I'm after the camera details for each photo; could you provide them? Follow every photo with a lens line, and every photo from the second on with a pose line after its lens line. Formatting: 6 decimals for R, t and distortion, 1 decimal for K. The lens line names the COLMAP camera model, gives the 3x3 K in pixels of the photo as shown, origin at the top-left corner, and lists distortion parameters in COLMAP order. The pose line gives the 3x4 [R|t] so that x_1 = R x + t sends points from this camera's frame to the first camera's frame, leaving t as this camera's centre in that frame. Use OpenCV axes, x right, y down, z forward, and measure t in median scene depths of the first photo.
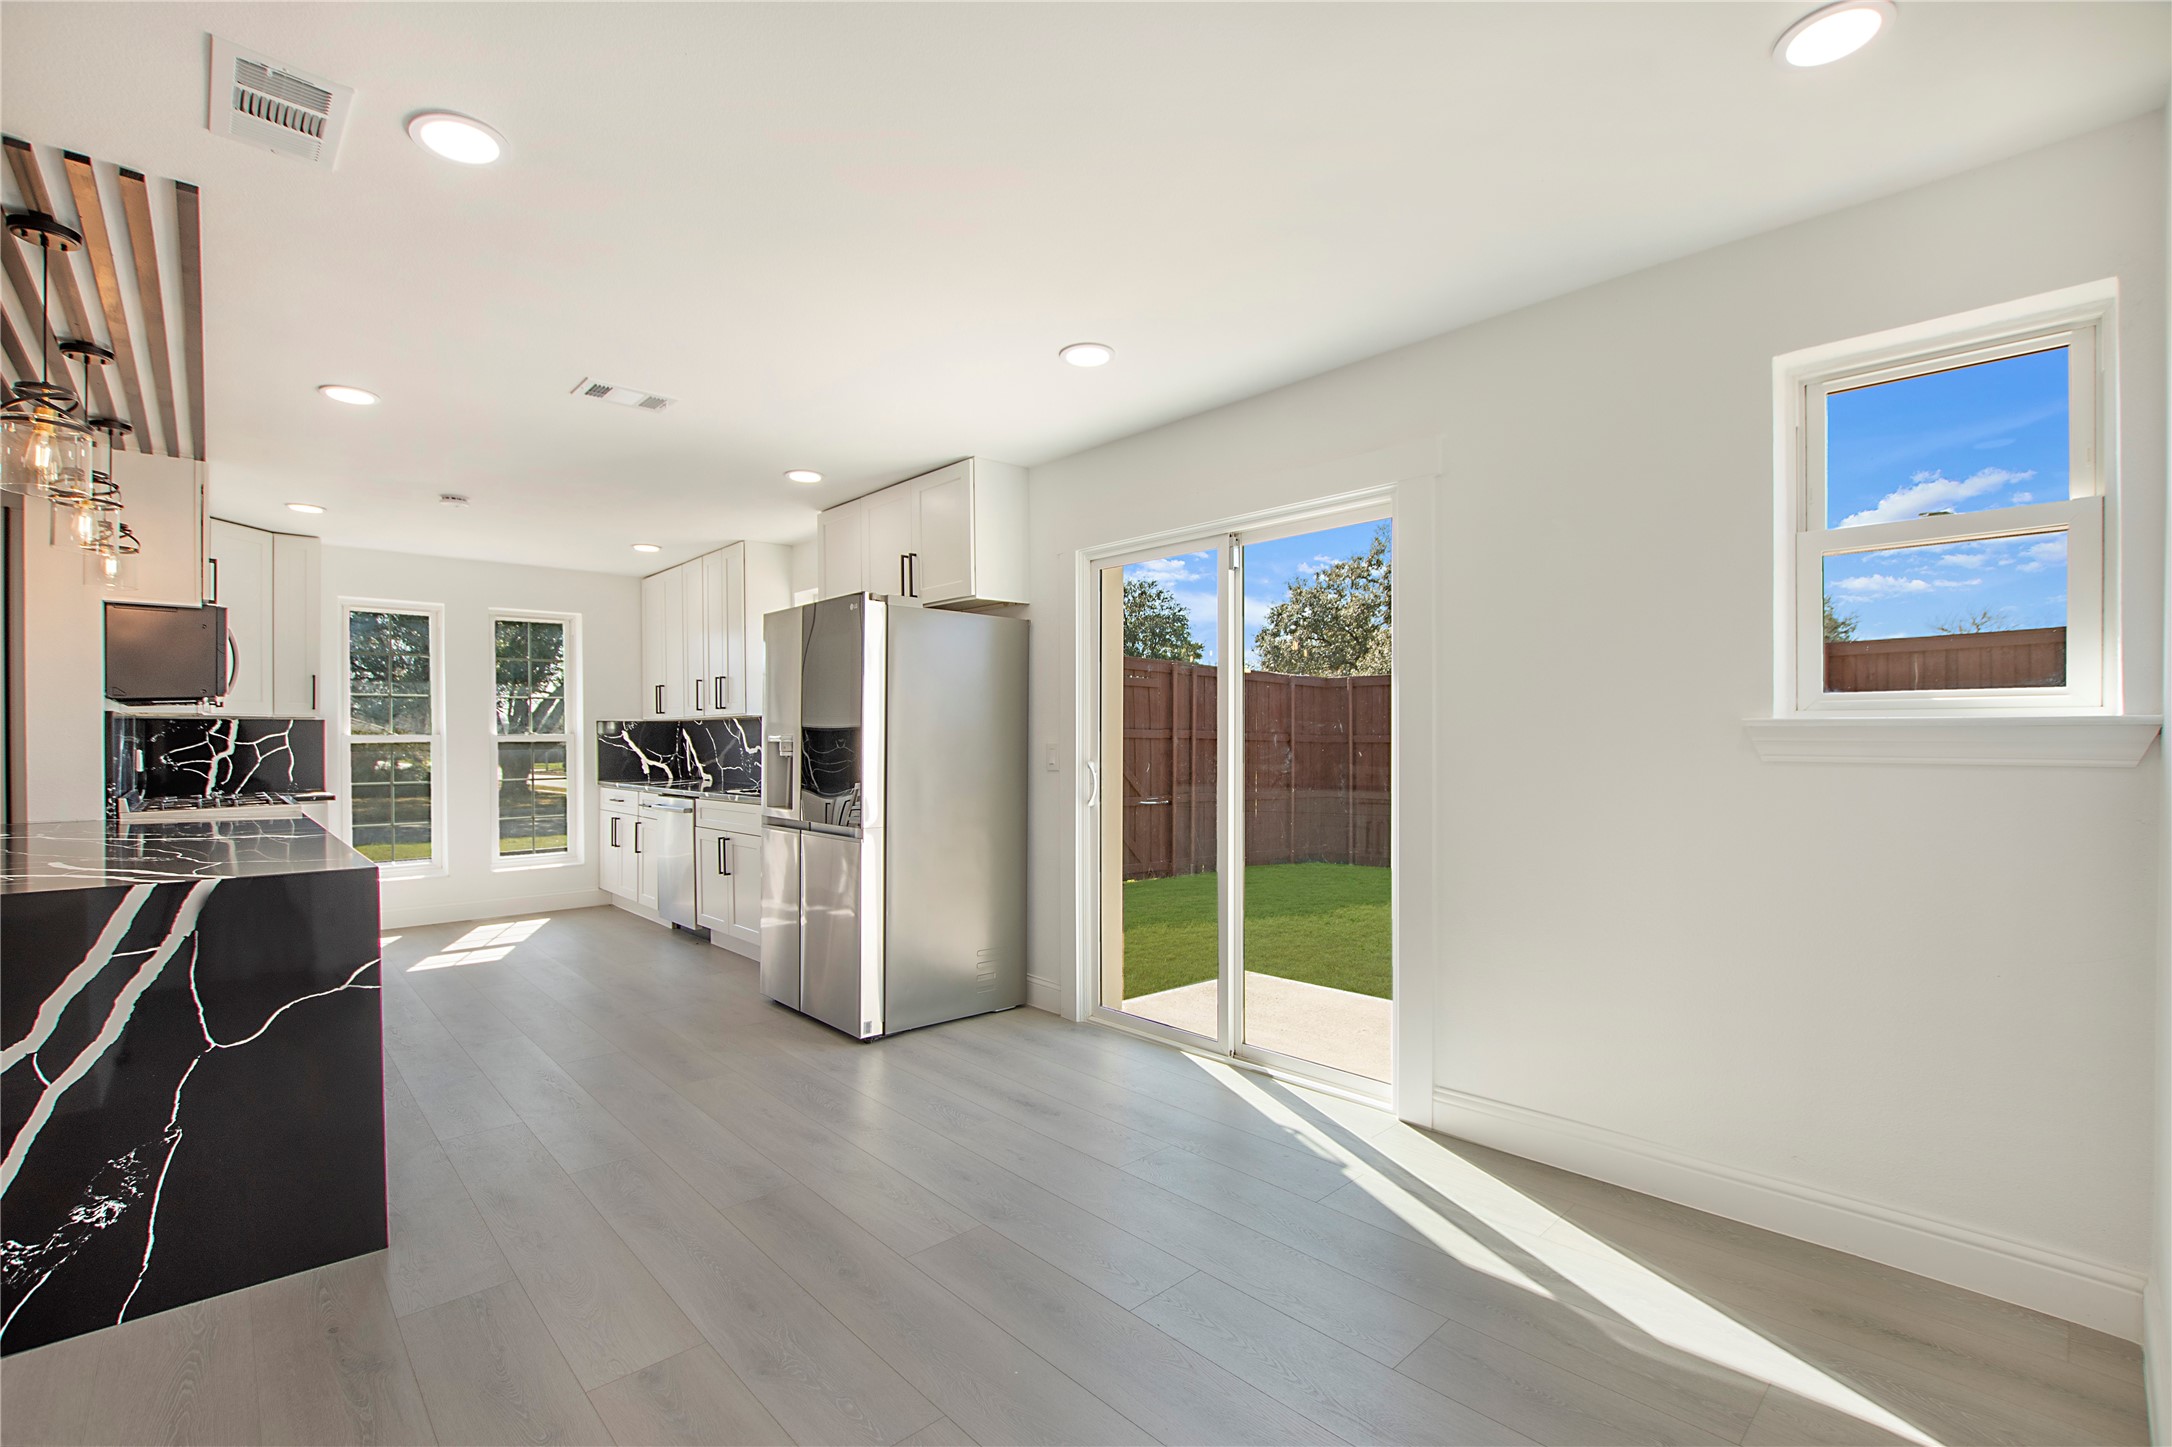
lens RADIAL K [[966.0, 0, 1083.5], [0, 966.0, 733.4], [0, 0, 1]] dist [-0.029550, 0.003669]
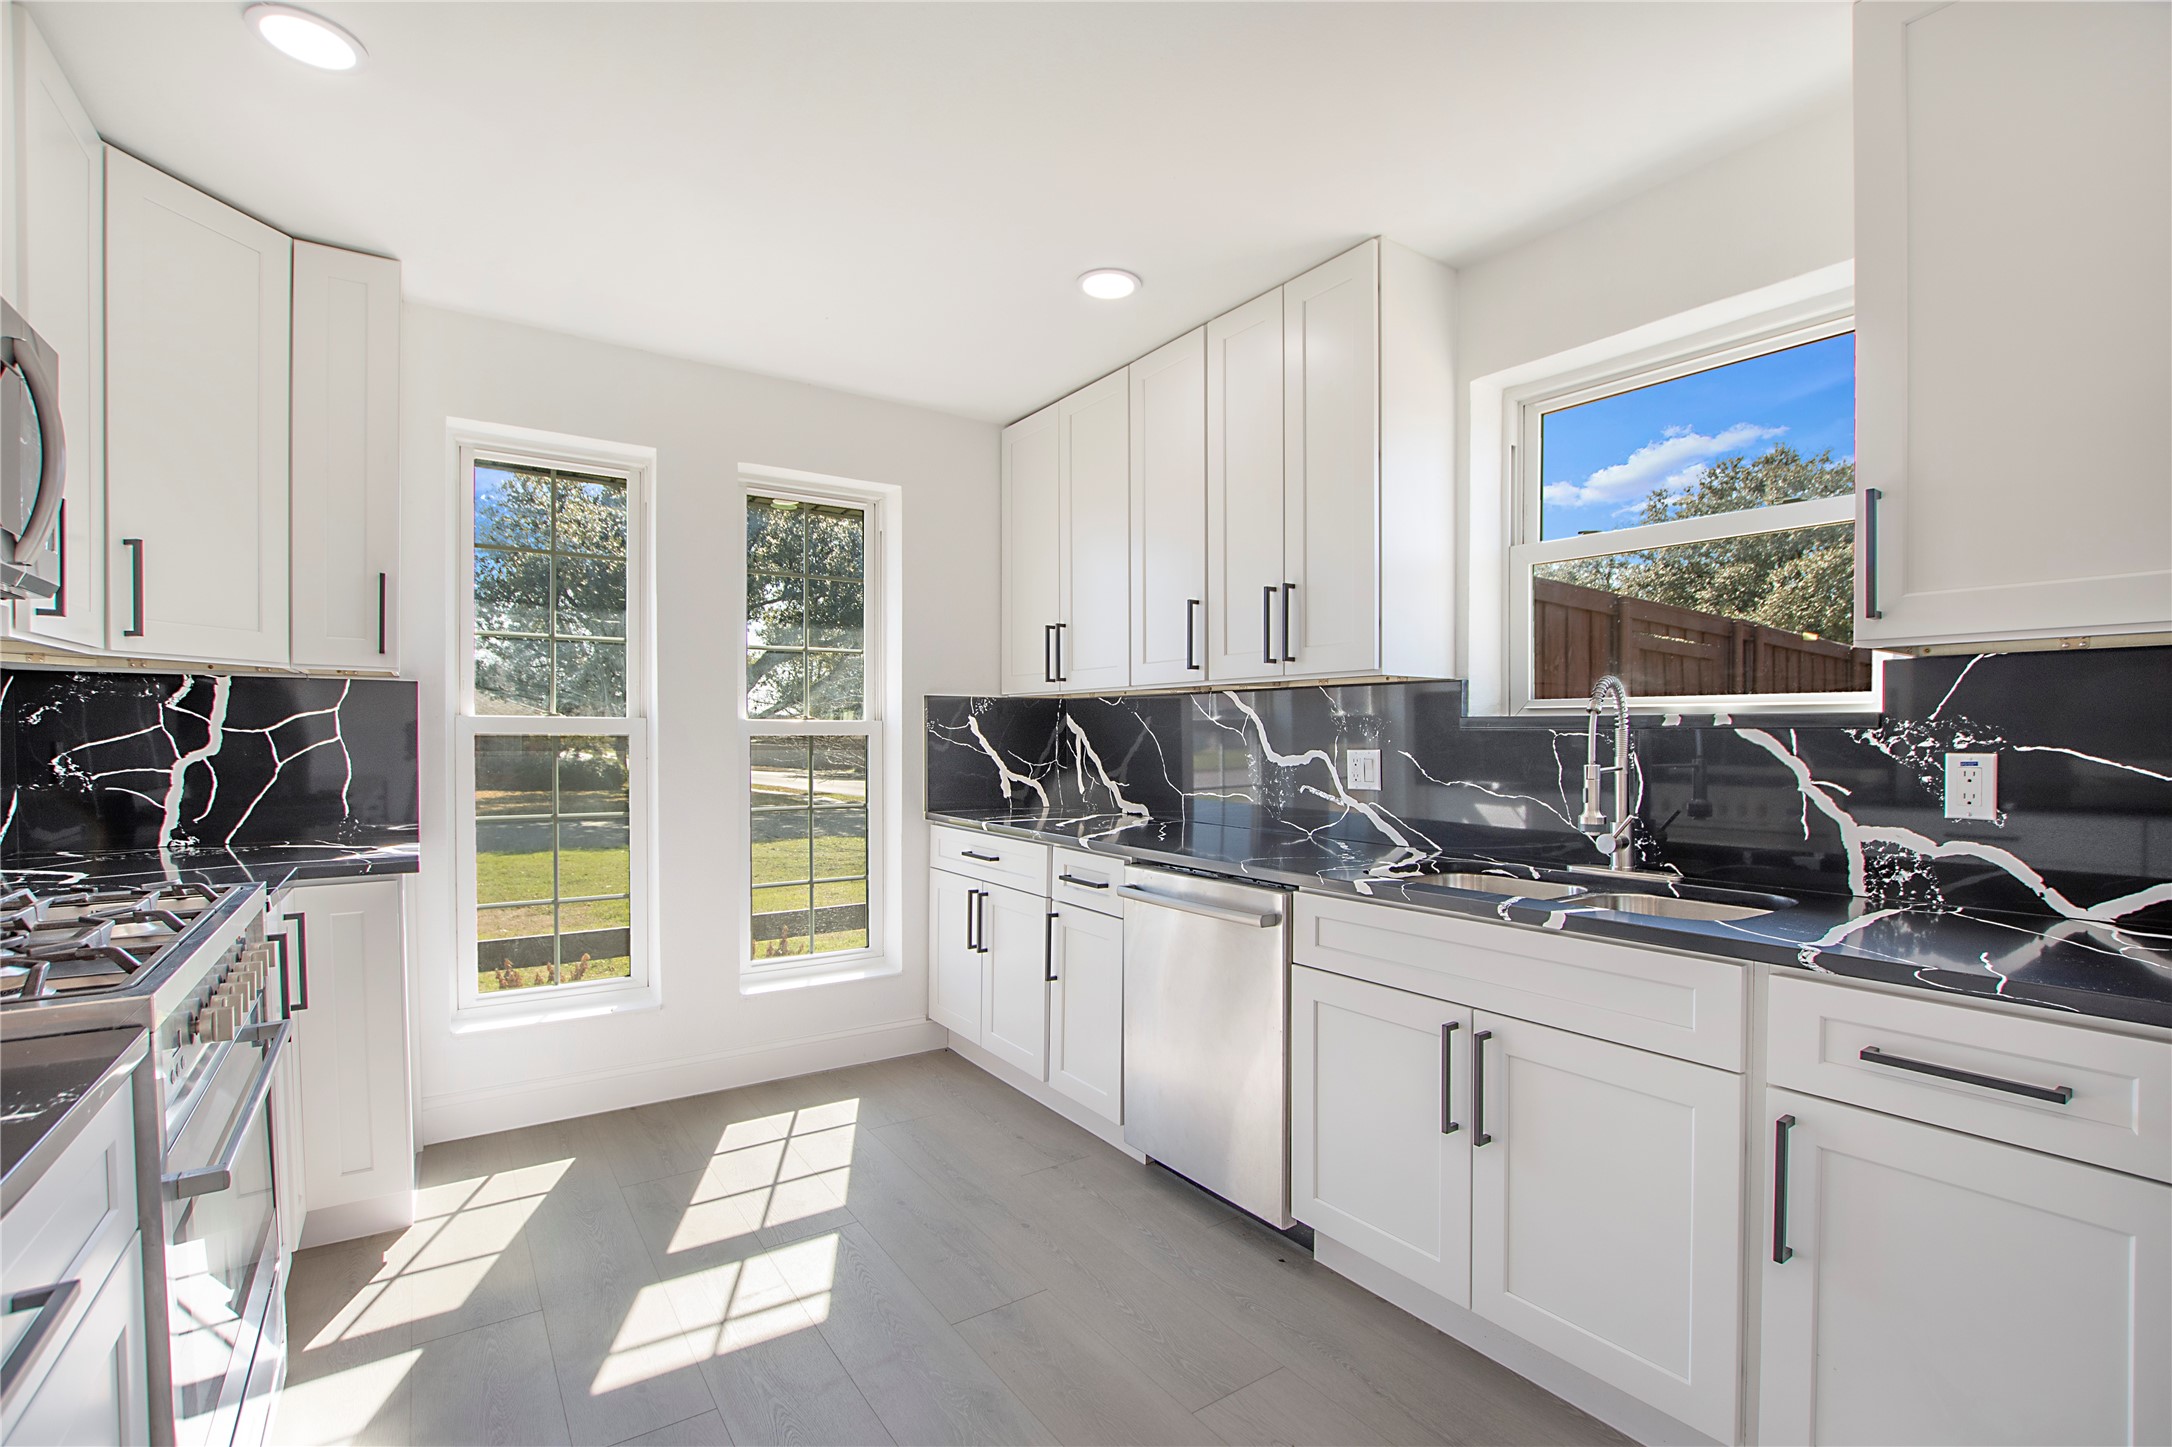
lens RADIAL K [[966.0, 0, 1085.8], [0, 966.0, 739.9], [0, 0, 1]] dist [-0.029550, 0.003669]
pose [[0.990378, 0.012445, -0.137825, -0.431527], [-0.011408, 0.999900, 0.008310, 0.006563], [0.137915, -0.006658, 0.990422, 0.610605]]
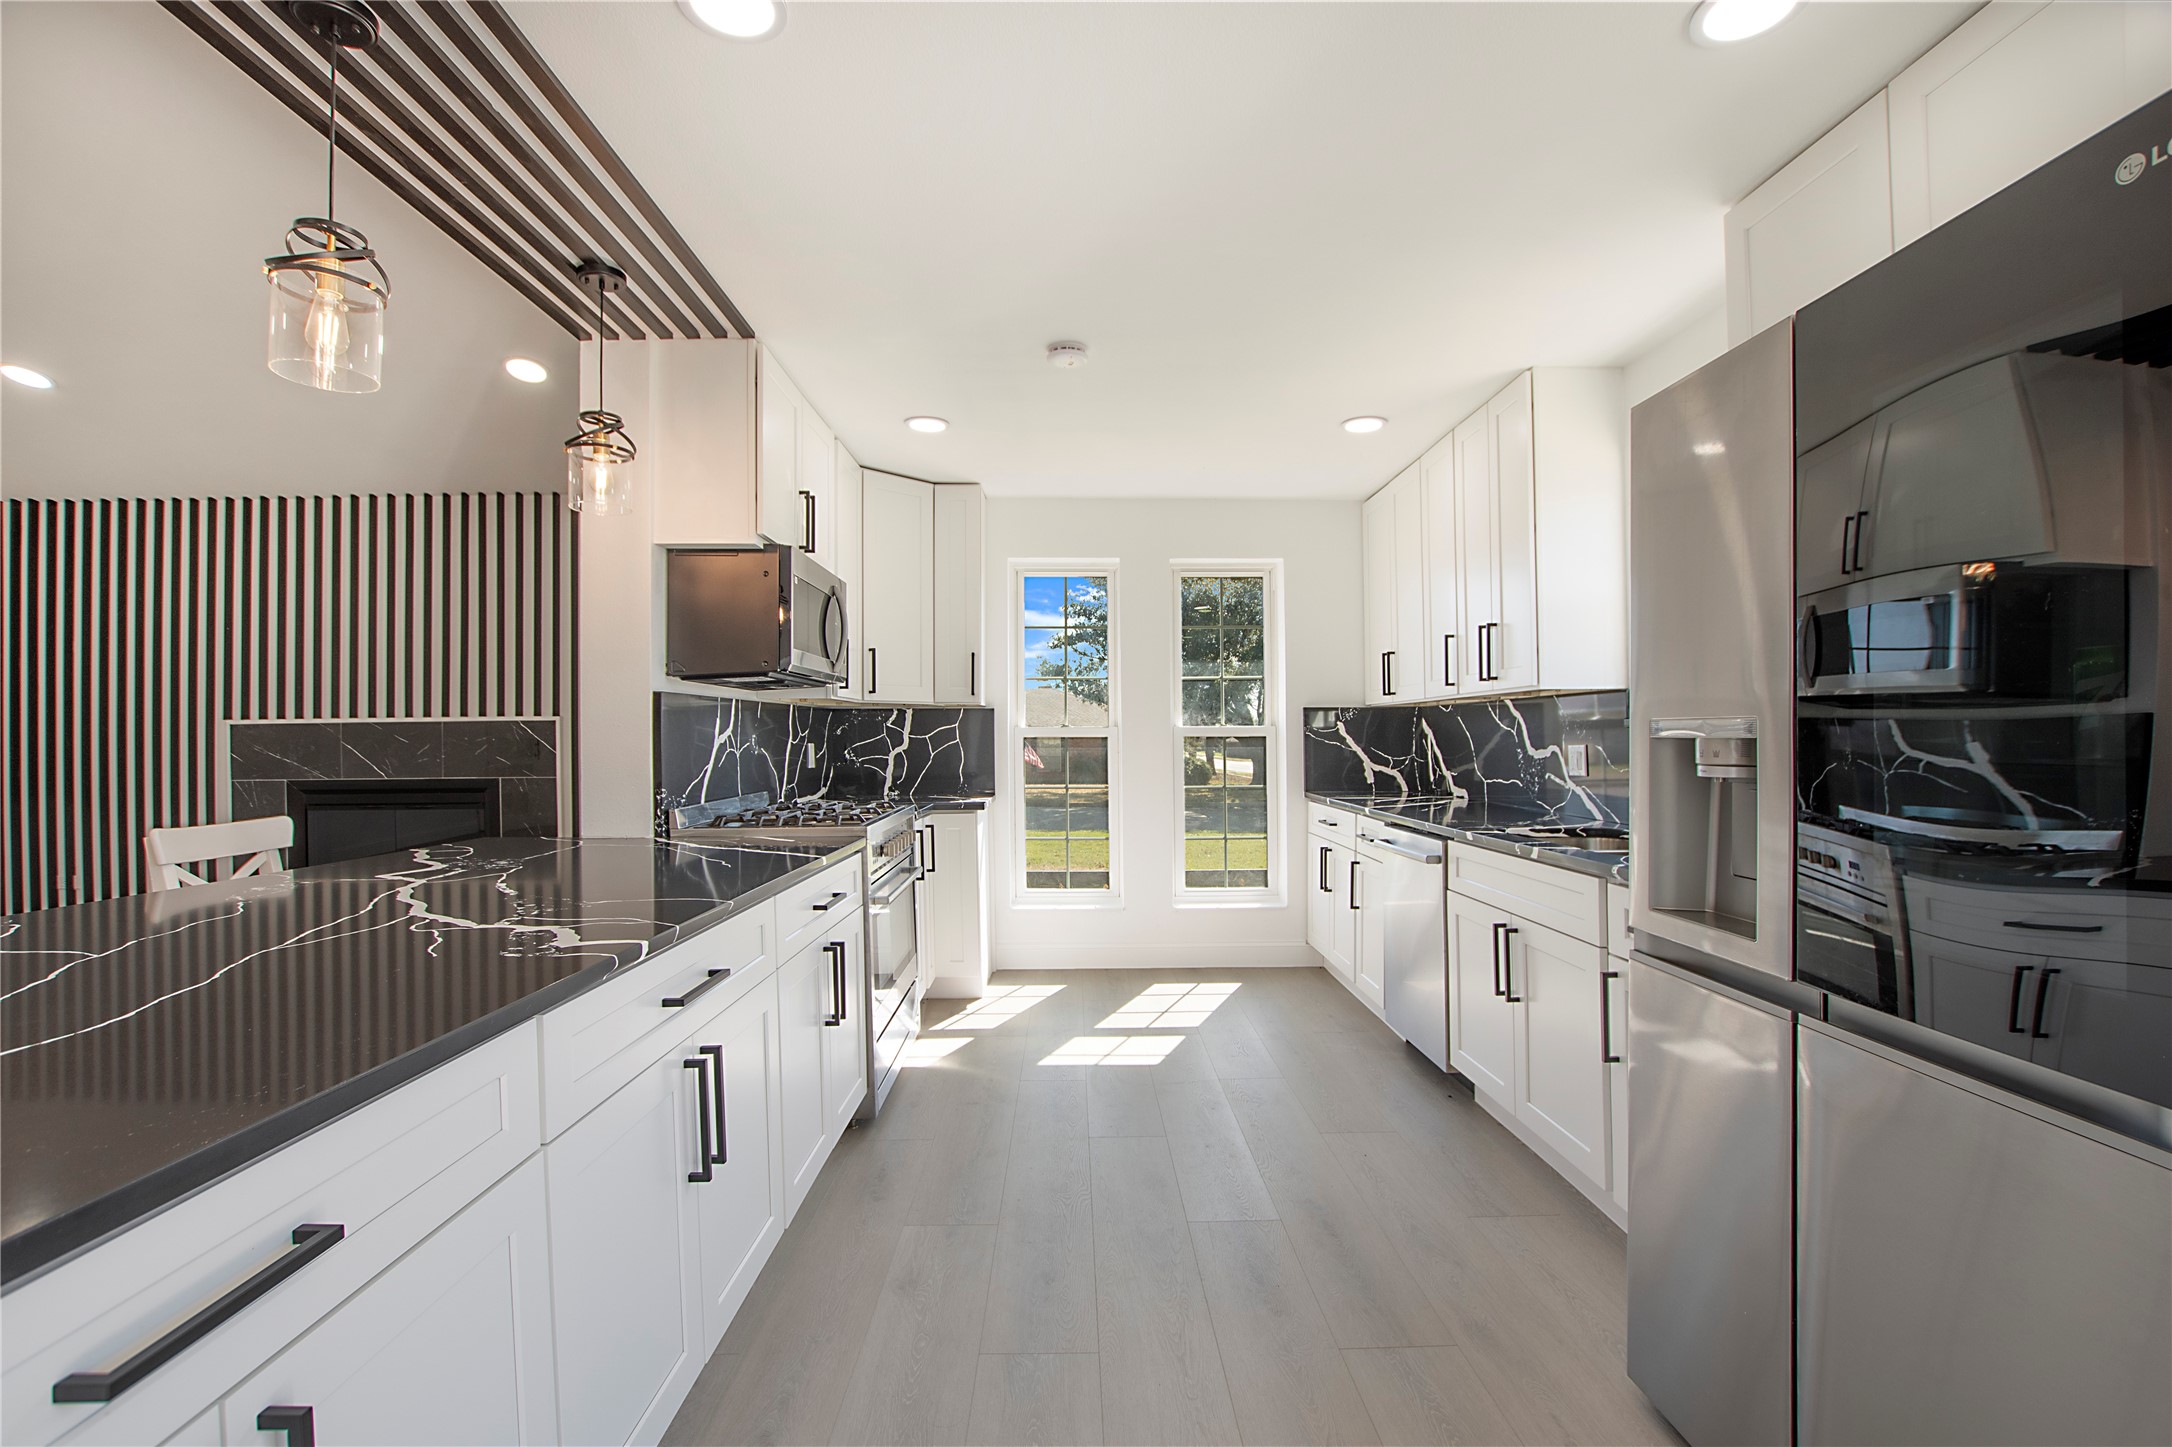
lens RADIAL K [[966.0, 0, 1093.1], [0, 966.0, 734.4], [0, 0, 1]] dist [-0.029550, 0.003669]
pose [[0.752184, 0.002259, -0.658949, -0.190086], [-0.000128, 0.999995, 0.003282, 0.005494], [0.658953, -0.002384, 0.752180, 0.444375]]
